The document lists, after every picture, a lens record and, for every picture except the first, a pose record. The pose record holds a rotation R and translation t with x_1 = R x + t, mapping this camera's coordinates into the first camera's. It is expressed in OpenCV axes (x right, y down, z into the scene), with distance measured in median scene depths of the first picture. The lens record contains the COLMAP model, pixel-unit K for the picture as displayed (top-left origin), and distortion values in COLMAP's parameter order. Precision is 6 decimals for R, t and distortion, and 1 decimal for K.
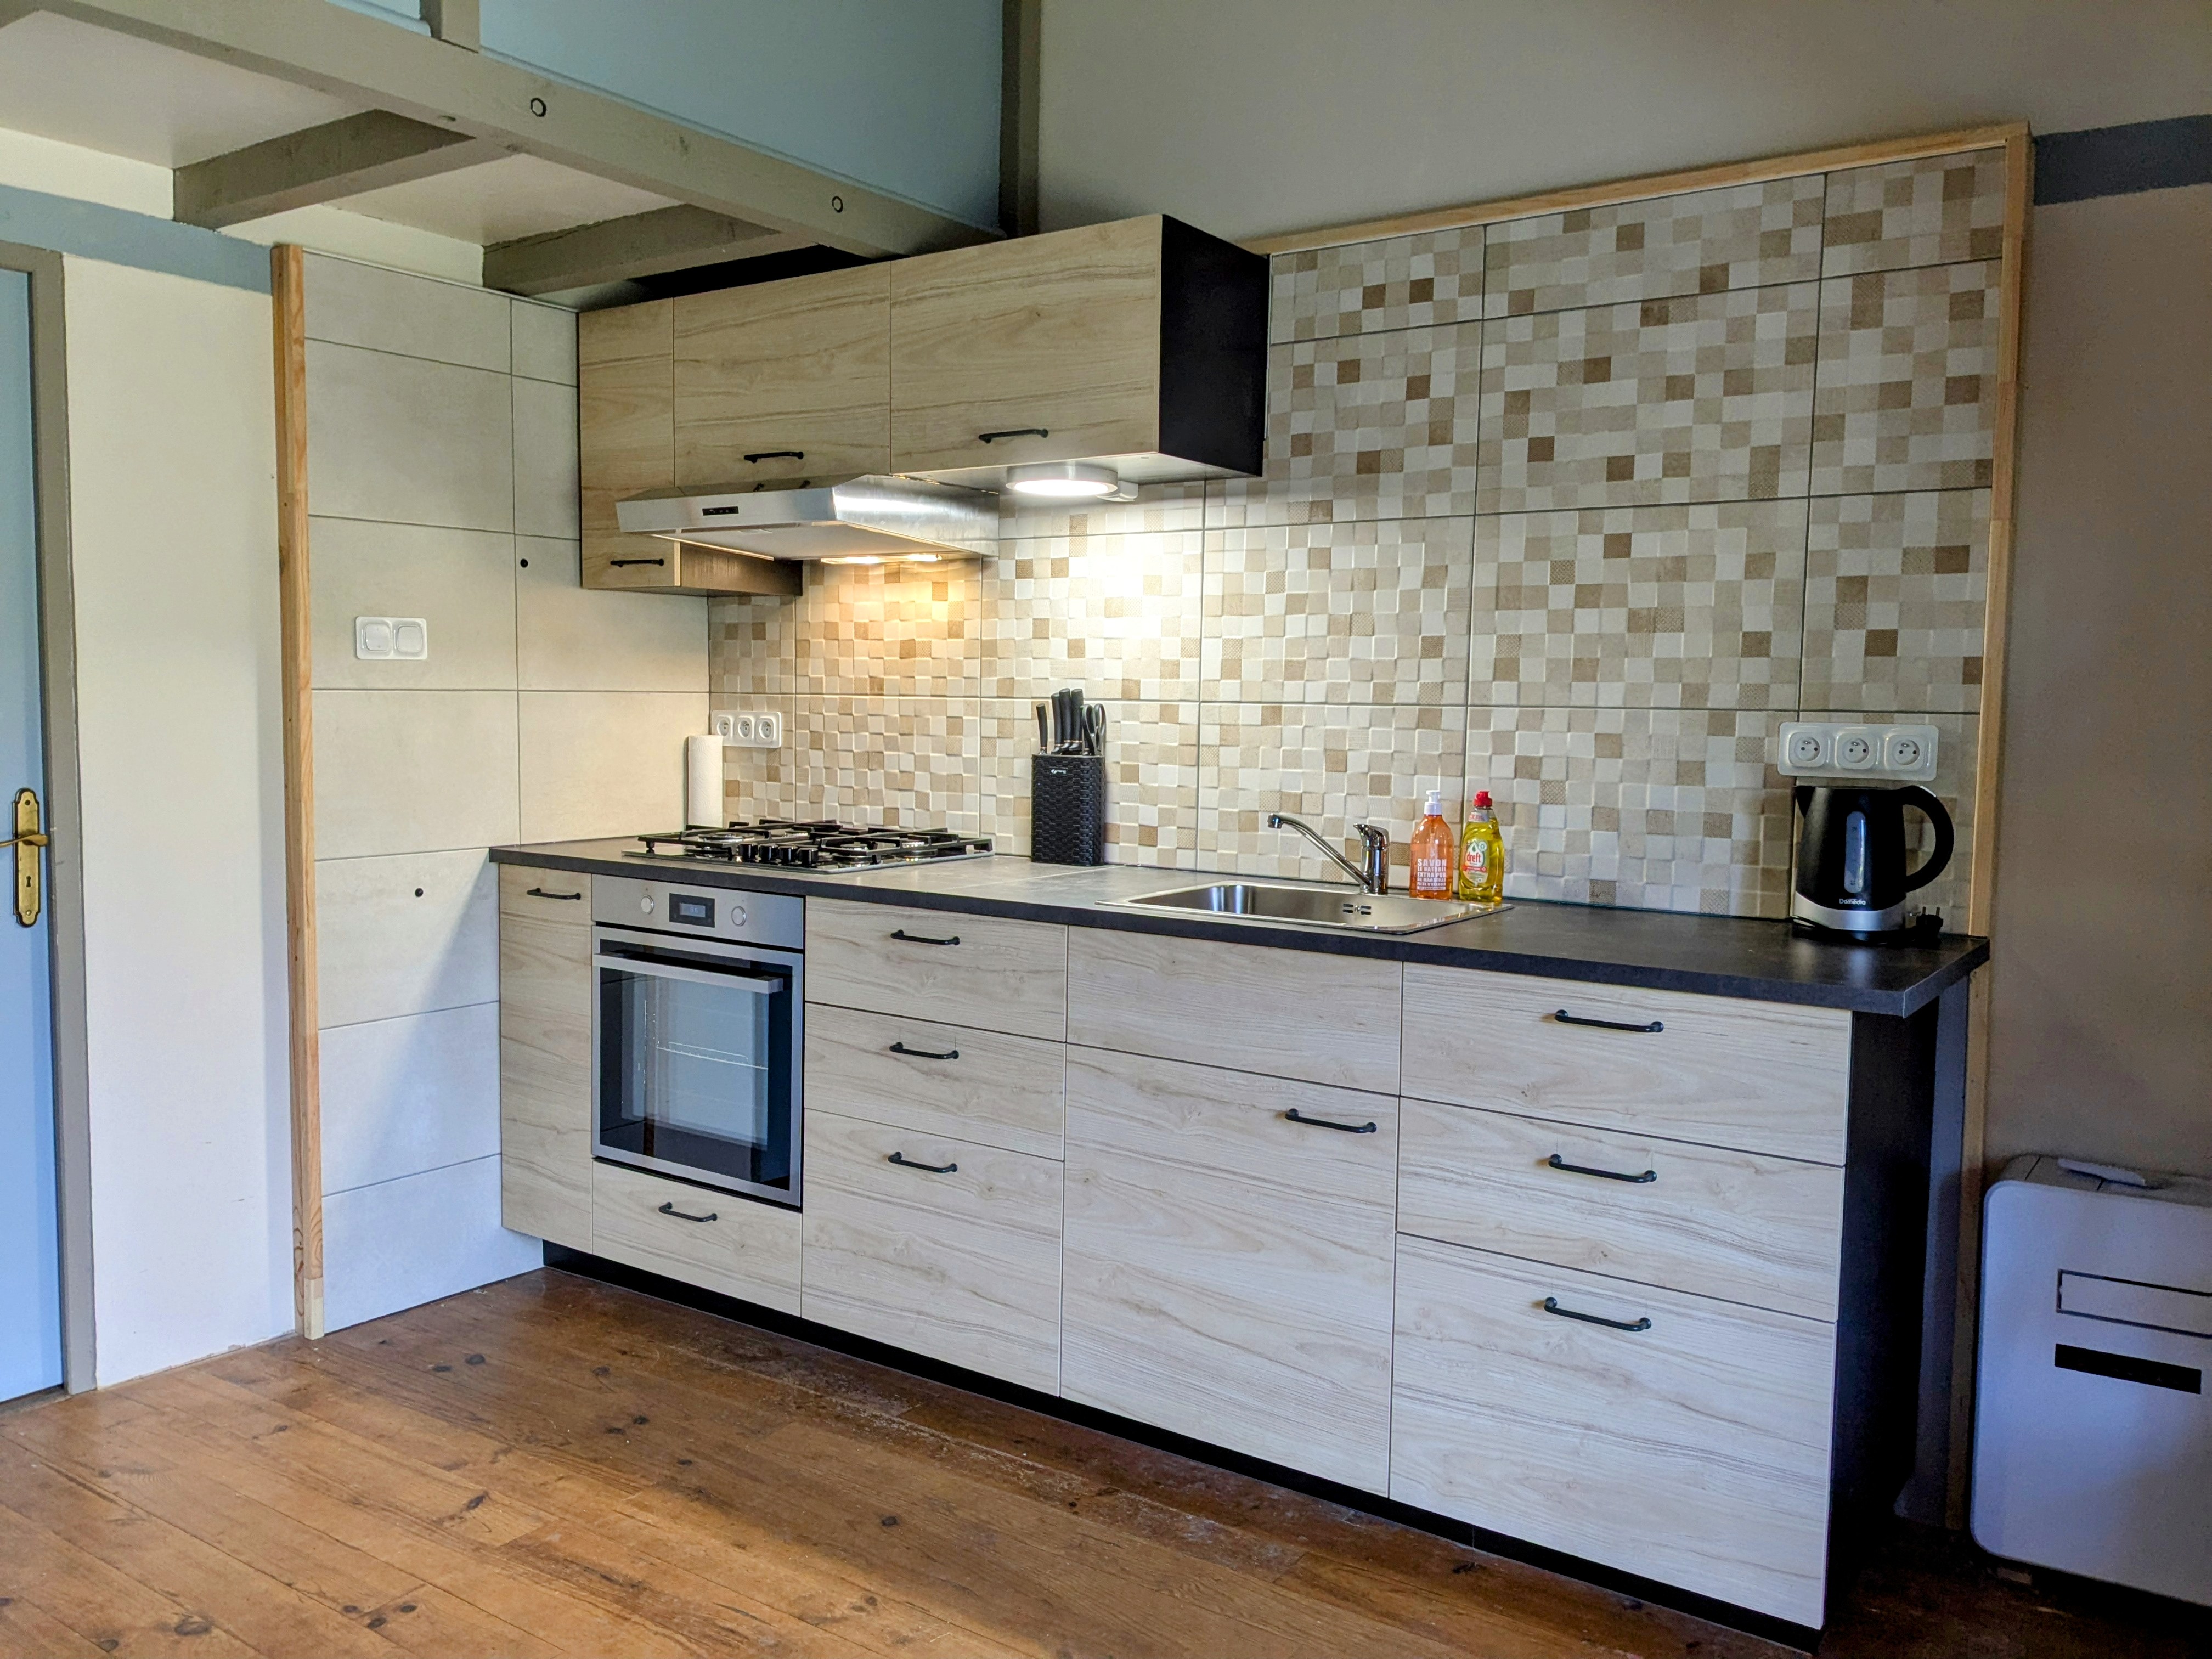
lens RADIAL K [[1737.3, 0, 1052.5], [0, 1737.3, 818.1], [0, 0, 1]] dist [0.057896, -0.073972]
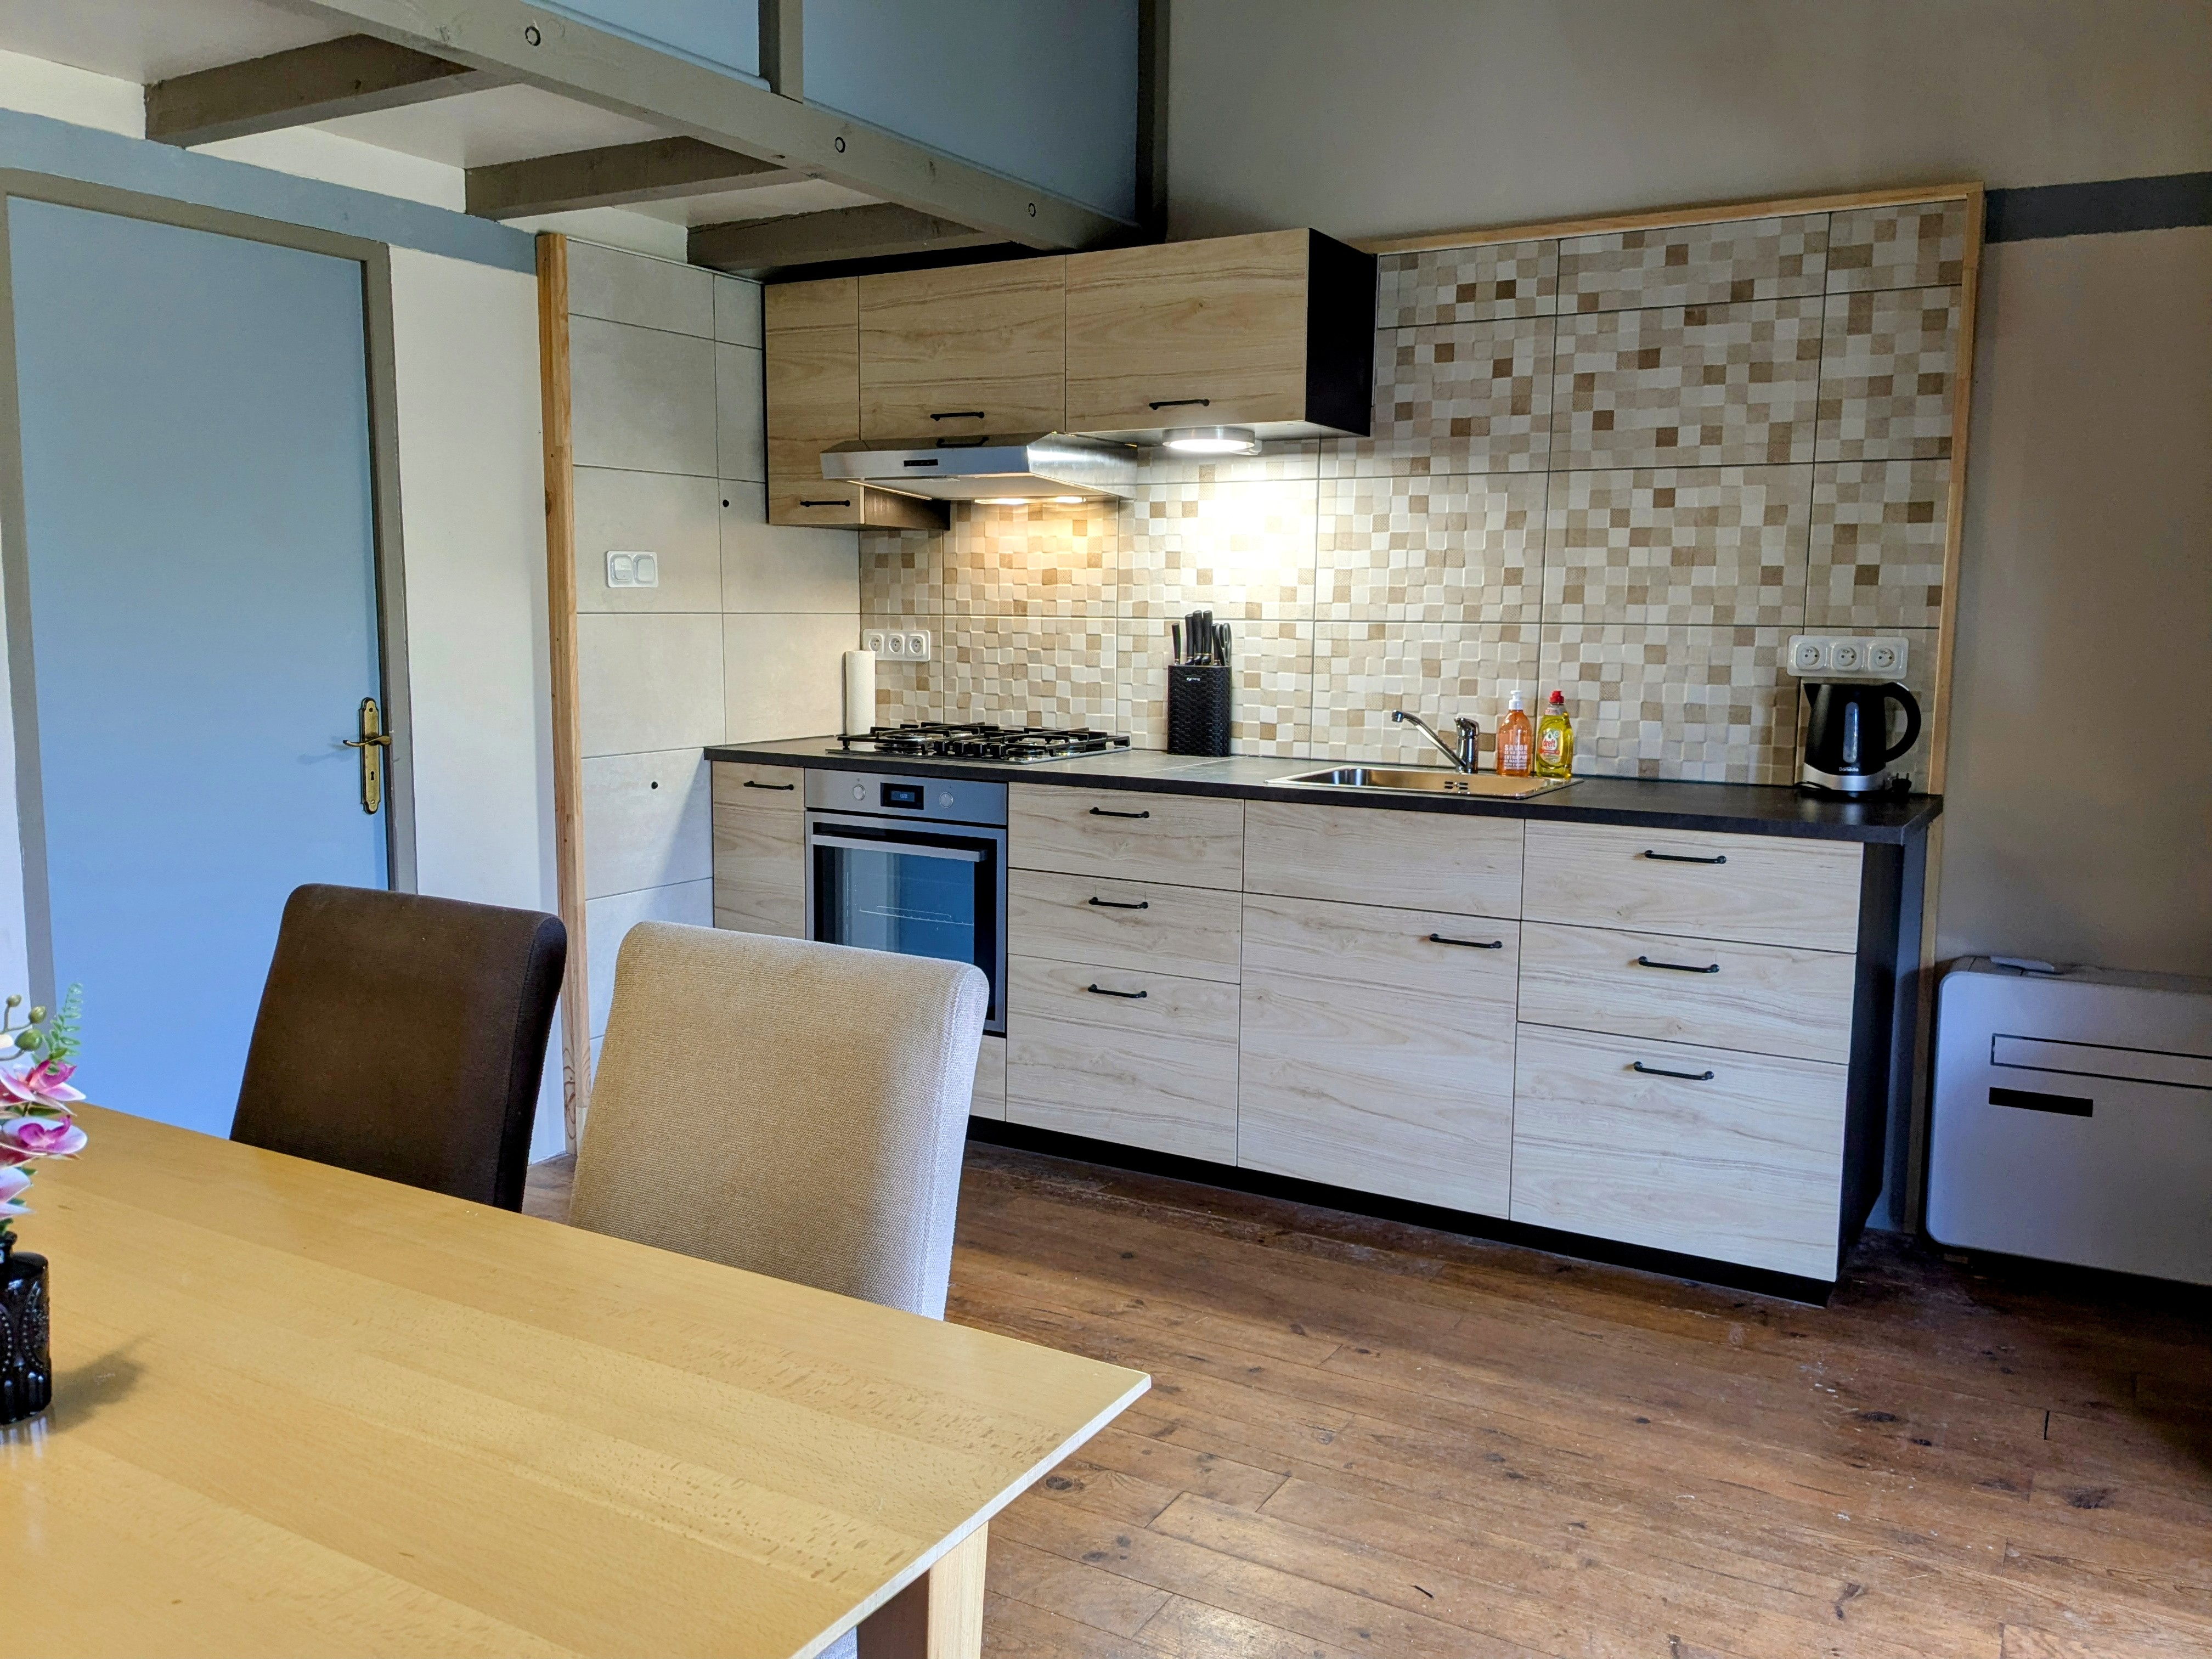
lens RADIAL K [[1737.3, 0, 1104.2], [0, 1737.3, 818.0], [0, 0, 1]] dist [0.057896, -0.073972]
pose [[0.995772, -0.014466, 0.090714, -0.198535], [0.009922, 0.998683, 0.050342, 0.009909], [-0.091323, -0.049229, 0.994604, -0.242036]]
